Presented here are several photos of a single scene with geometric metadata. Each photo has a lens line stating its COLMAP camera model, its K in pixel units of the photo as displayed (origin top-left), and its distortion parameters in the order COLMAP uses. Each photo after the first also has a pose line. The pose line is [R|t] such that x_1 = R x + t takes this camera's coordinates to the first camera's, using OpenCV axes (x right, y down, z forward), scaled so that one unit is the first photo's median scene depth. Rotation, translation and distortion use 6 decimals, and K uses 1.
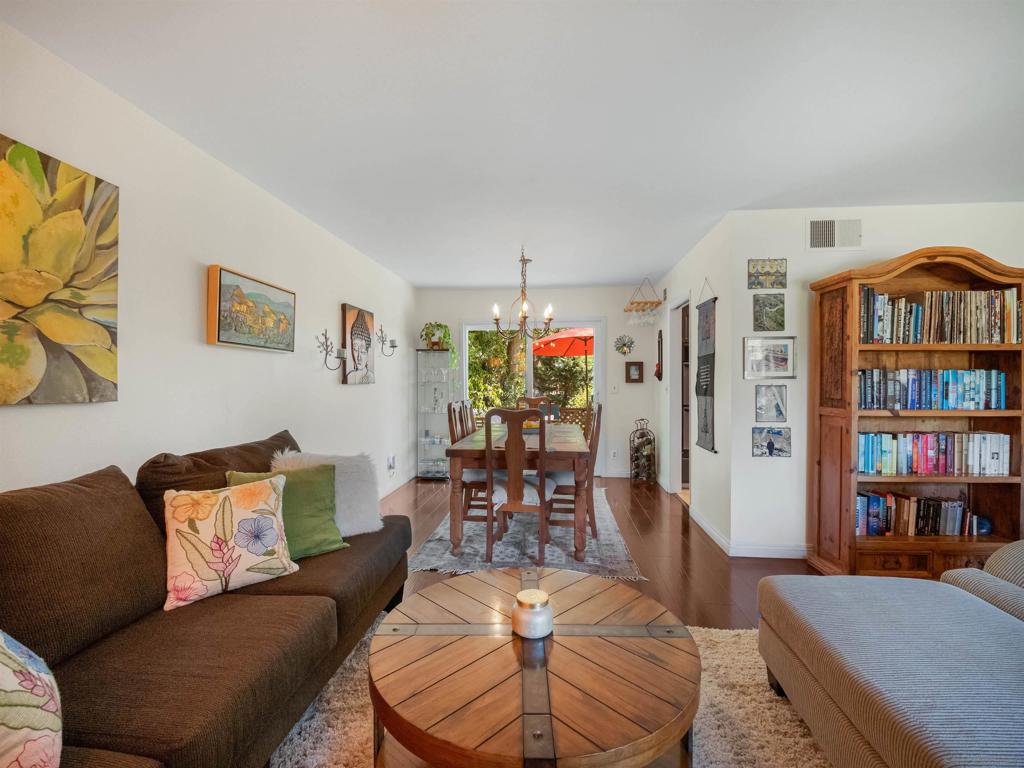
lens RADIAL K [[457.8, 0, 512.0], [0, 457.8, 384.0], [0, 0, 1]] dist [-0.009682, -0.000667]
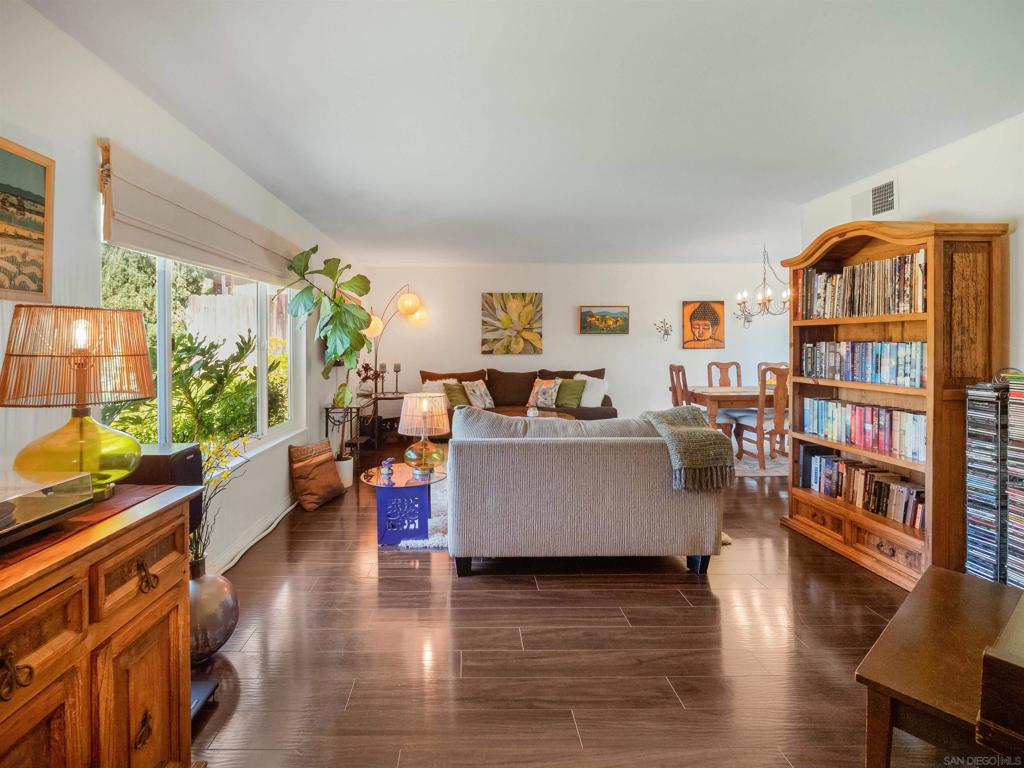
lens RADIAL K [[481.7, 0, 463.0], [0, 481.7, 347.8], [0, 0, 1]] dist [-0.015191, -0.000315]
pose [[0.094310, 0.008152, -0.995509, 1.877236], [-0.000066, 0.999967, 0.008182, -0.027541], [0.995543, -0.000706, 0.094308, 0.027039]]
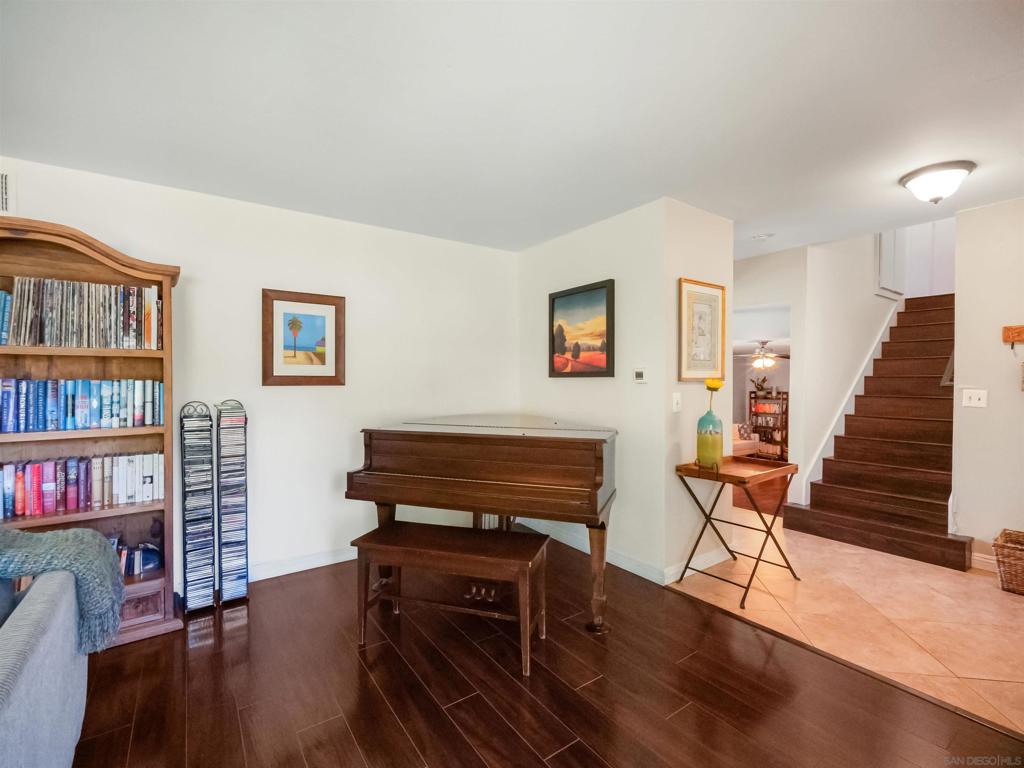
lens RADIAL K [[457.8, 0, 512.0], [0, 457.8, 384.0], [0, 0, 1]] dist [-0.009682, -0.000667]
pose [[0.753437, -0.005701, 0.657495, 1.017292], [0.006476, 0.999978, 0.001249, -0.019547], [-0.657488, 0.003317, 0.753457, -0.107089]]
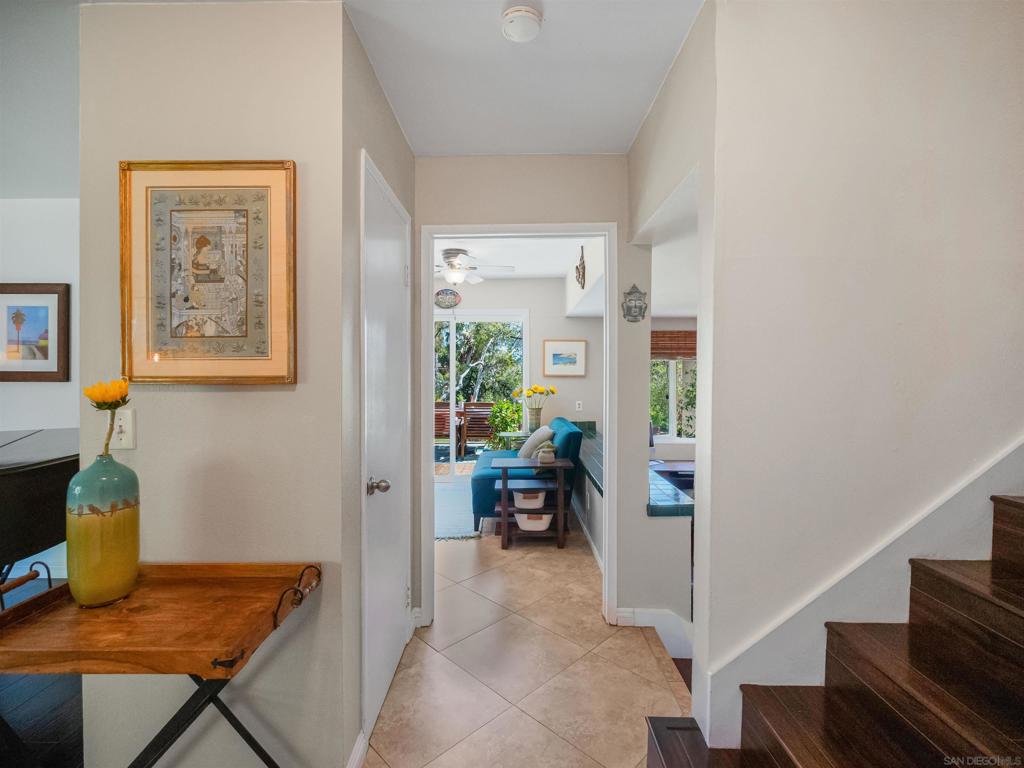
lens RADIAL K [[471.4, 0, 515.5], [0, 471.4, 375.7], [0, 0, 1]] dist [-0.012681, -0.000437]
pose [[0.993950, 0.003473, 0.109781, 2.382789], [-0.002931, 0.999983, -0.005104, -0.029840], [-0.109797, 0.004752, 0.993943, -0.113096]]
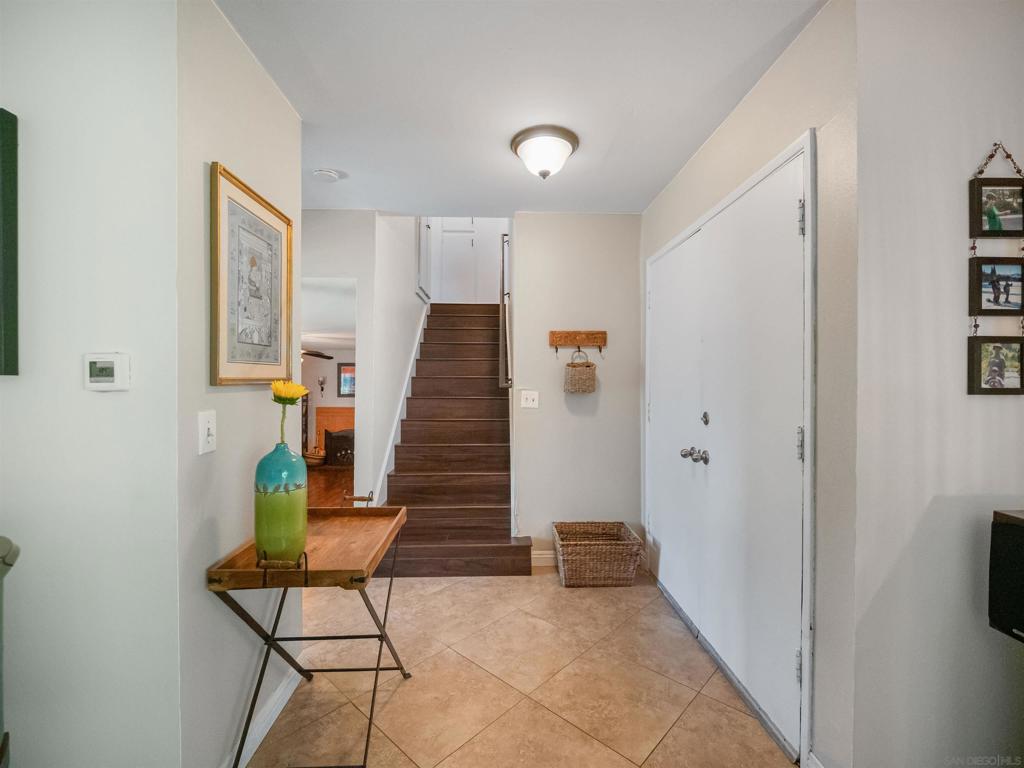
lens RADIAL K [[457.8, 0, 512.0], [0, 457.8, 384.0], [0, 0, 1]] dist [-0.009682, -0.000667]
pose [[-0.146219, -0.008932, 0.989212, 1.479704], [0.007593, 0.999920, 0.010151, -0.026336], [-0.989223, 0.008996, -0.146139, 0.192923]]
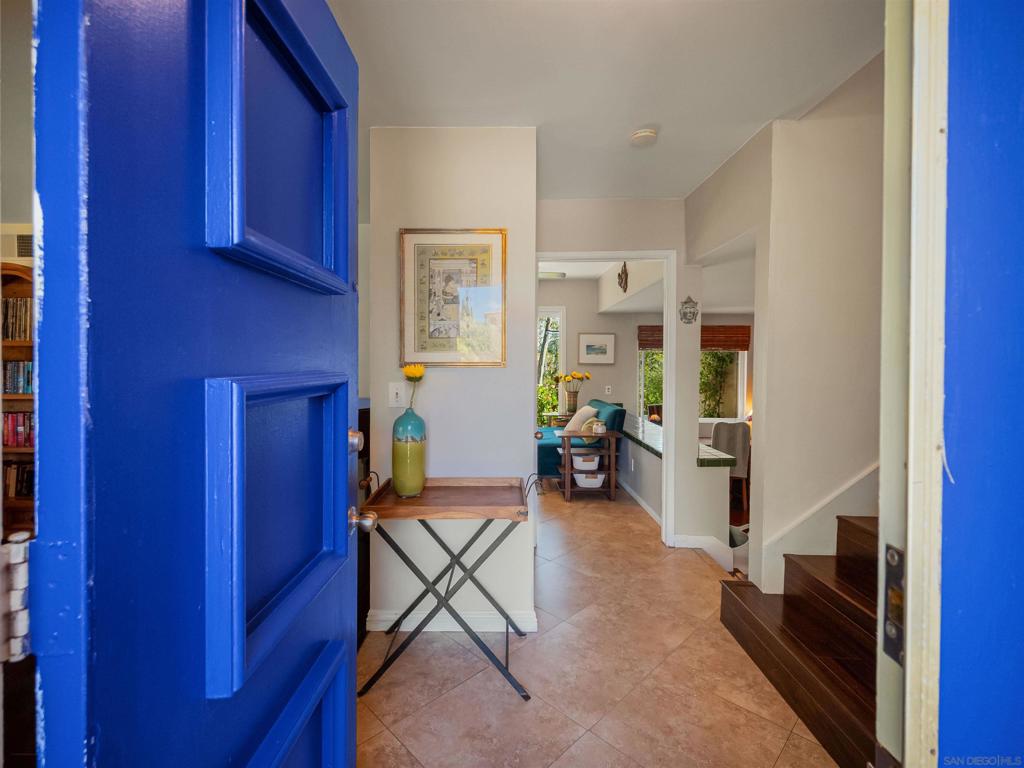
lens RADIAL K [[463.1, 0, 505.1], [0, 463.1, 368.7], [0, 0, 1]] dist [-0.000166, -0.000148]
pose [[0.994735, 0.004701, 0.102377, 2.114811], [-0.005115, 0.999980, 0.003781, -0.022873], [-0.102357, -0.004285, 0.994739, -0.387641]]
